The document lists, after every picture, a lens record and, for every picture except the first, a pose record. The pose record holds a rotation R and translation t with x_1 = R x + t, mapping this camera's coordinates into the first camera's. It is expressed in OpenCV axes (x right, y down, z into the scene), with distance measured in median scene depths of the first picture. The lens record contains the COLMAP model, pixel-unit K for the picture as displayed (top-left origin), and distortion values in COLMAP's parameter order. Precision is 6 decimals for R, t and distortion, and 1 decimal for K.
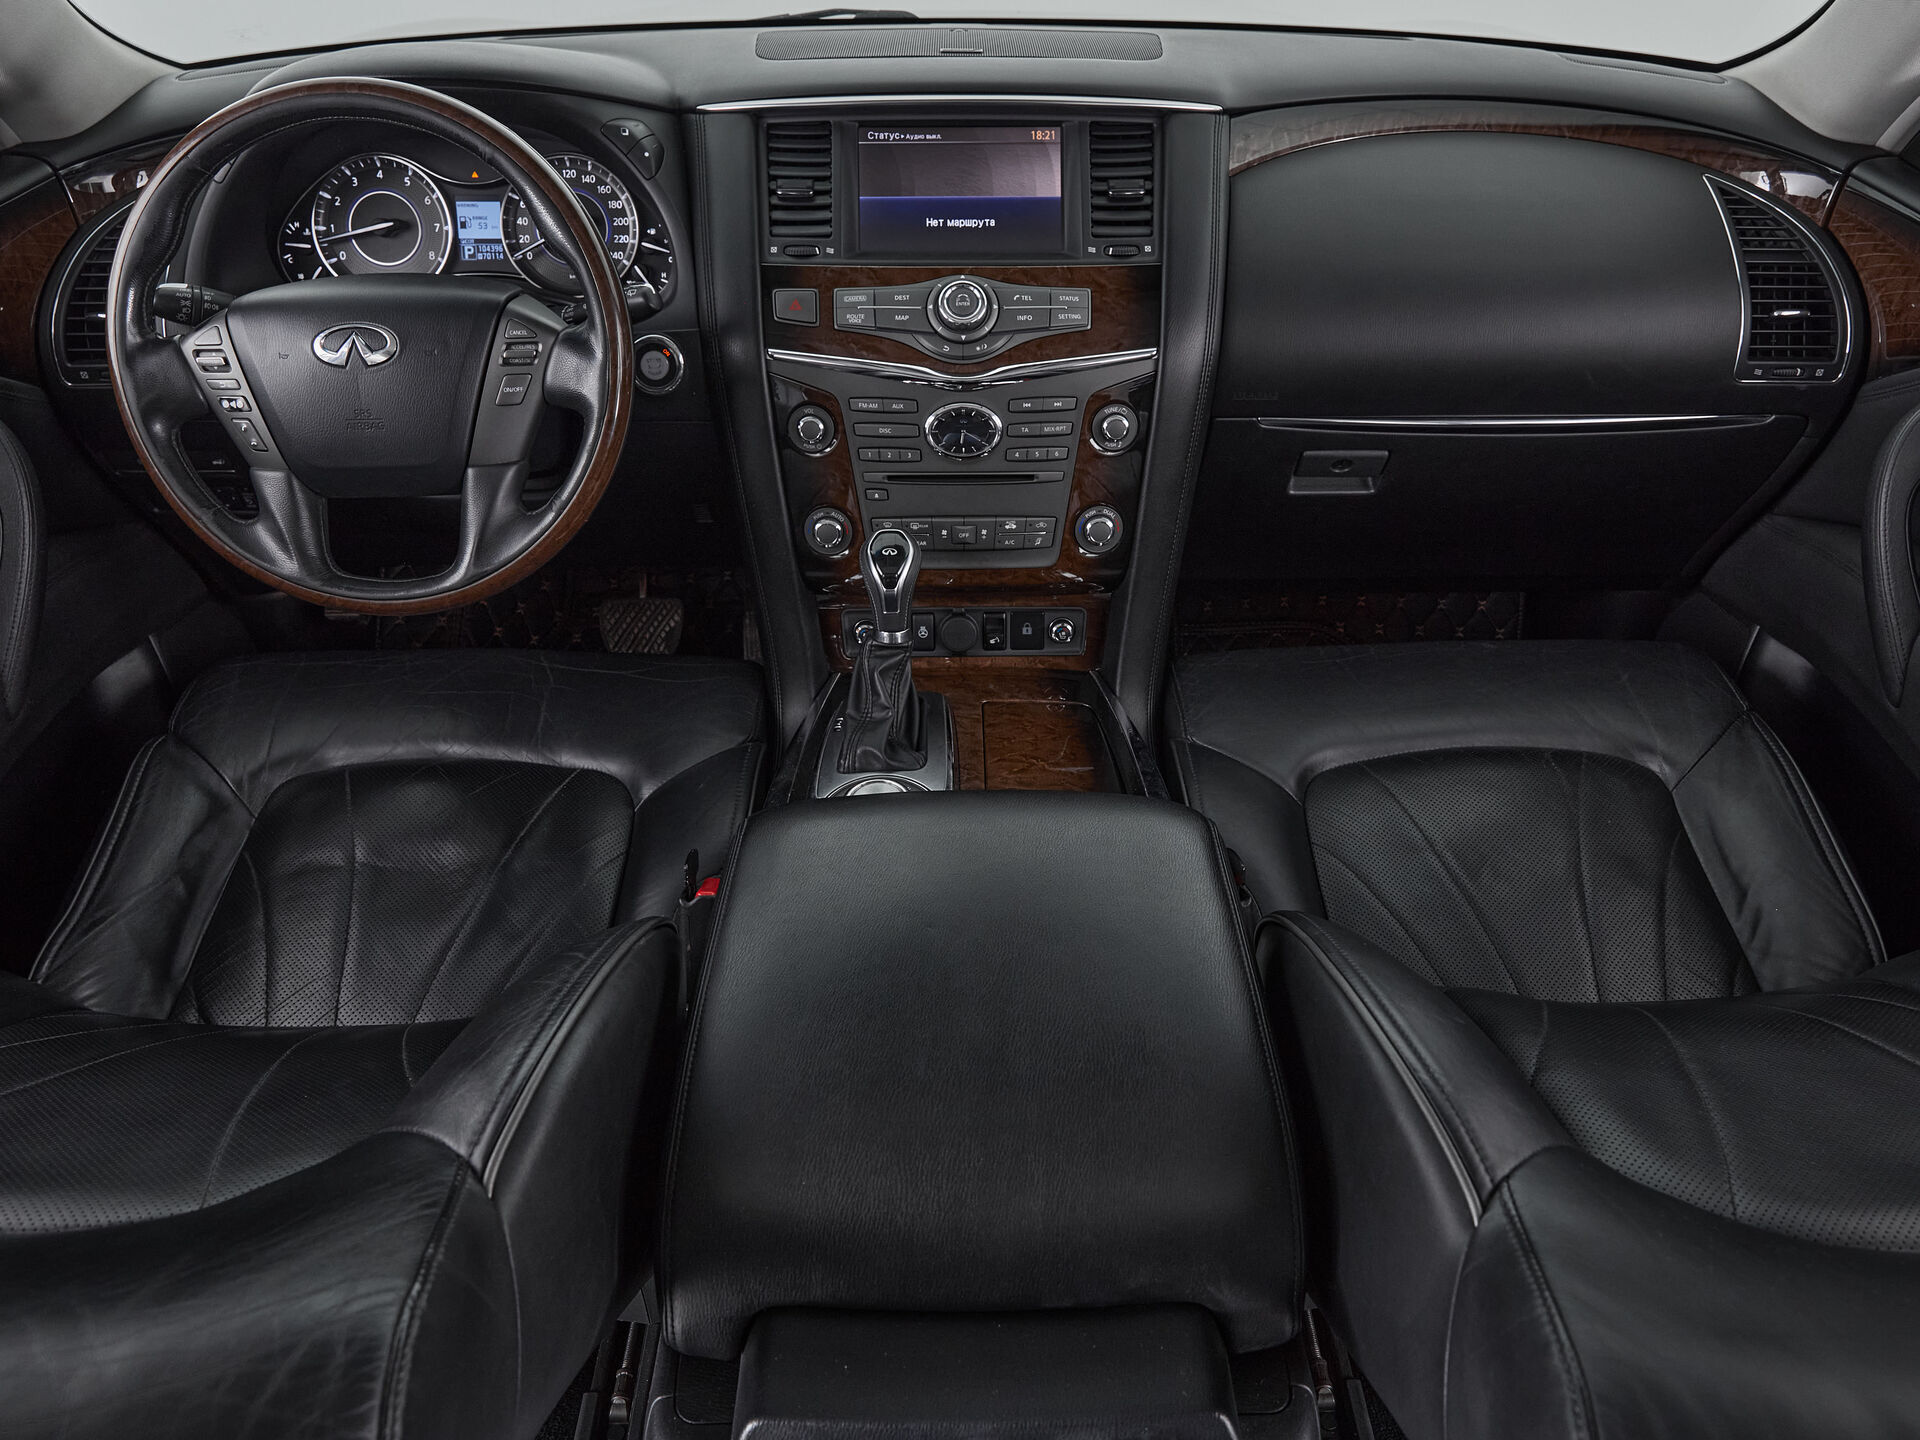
lens RADIAL K [[1477.6, 0, 984.2], [0, 1477.6, 723.1], [0, 0, 1]] dist [-0.005356, -0.002552]
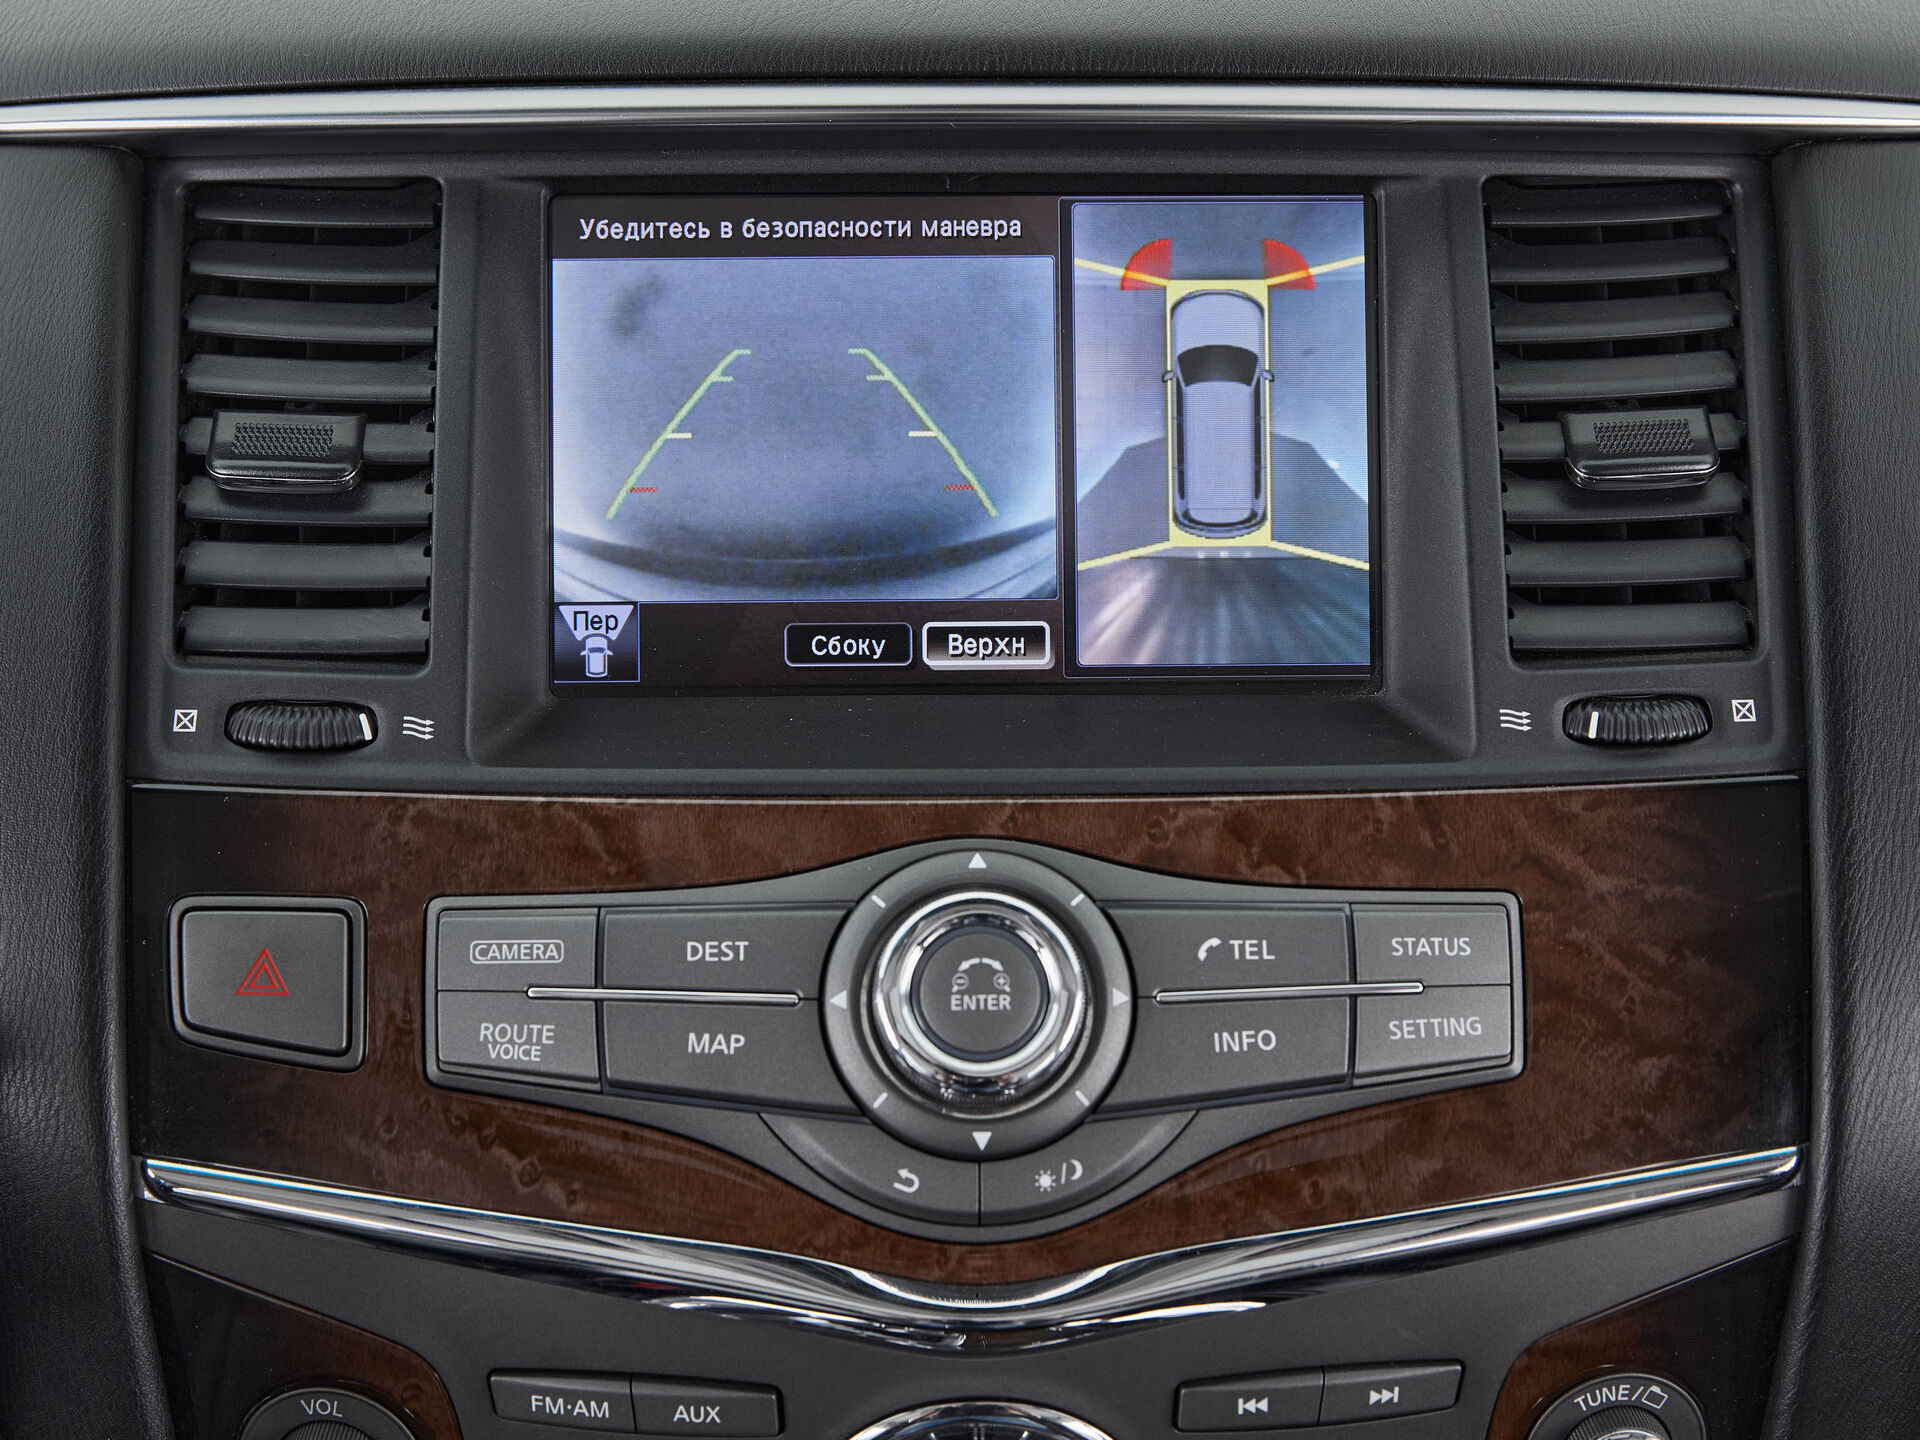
lens RADIAL K [[2873.5, 0, 953.0], [0, 2873.5, 756.0], [0, 0, 1]] dist [-0.057124, -0.066193]
pose [[0.999998, 0.001093, 0.001491, -0.018685], [-0.000988, 0.997624, -0.068892, -0.279815], [-0.001563, 0.068890, 0.997623, 0.532104]]
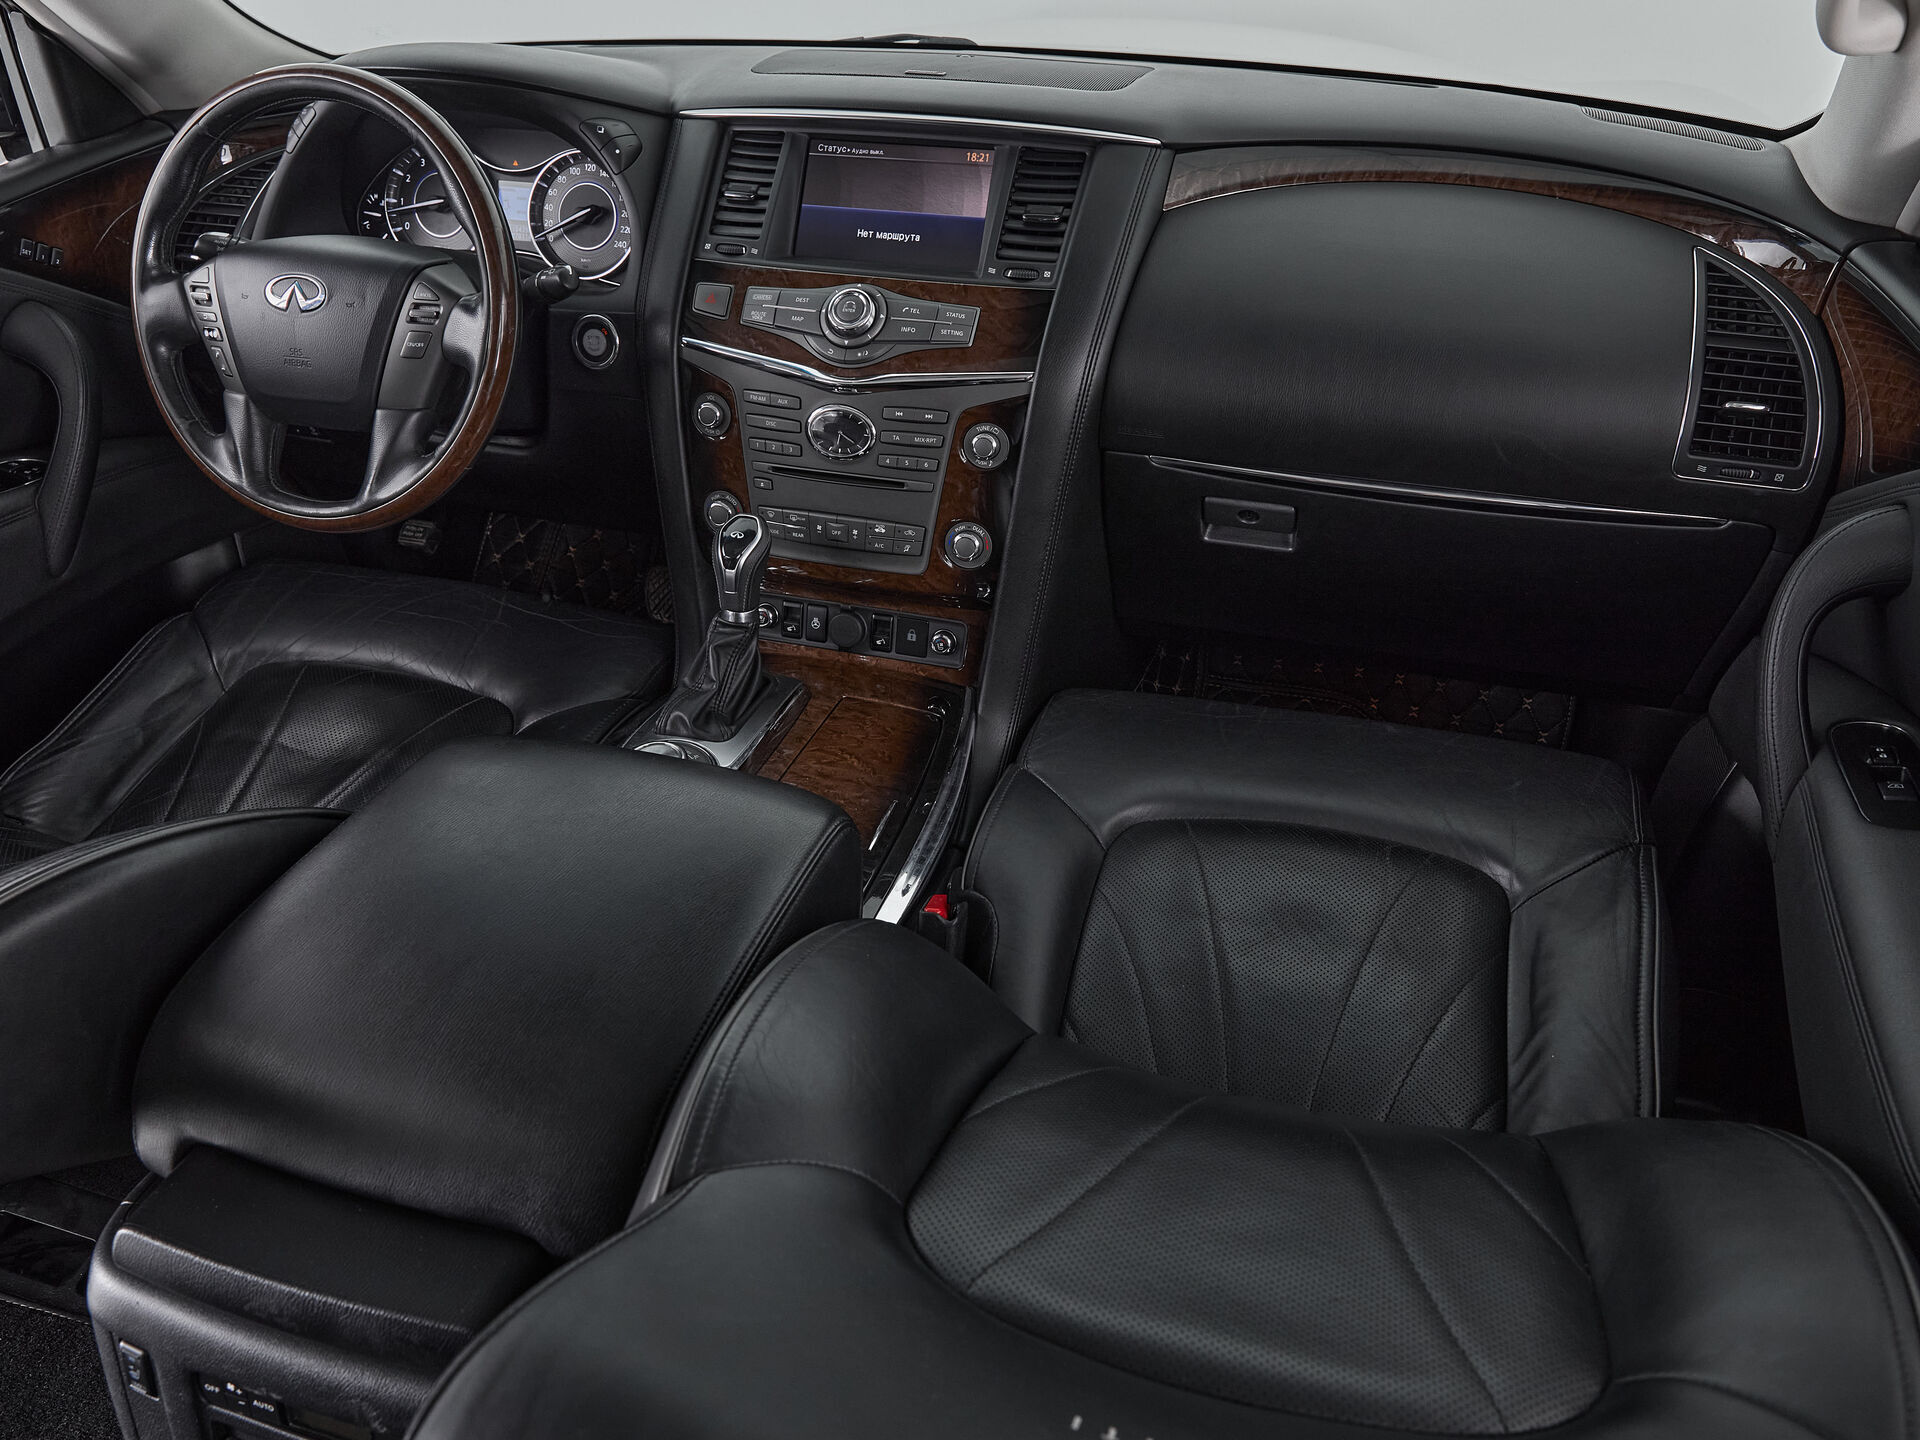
lens RADIAL K [[1466.8, 0, 960.0], [0, 1466.8, 720.0], [0, 0, 1]] dist [-0.003854, -0.001311]
pose [[0.949521, 0.163908, -0.267476, 0.368384], [-0.170820, 0.985299, -0.002614, -0.009935], [0.263116, 0.048172, 0.963561, 0.038546]]
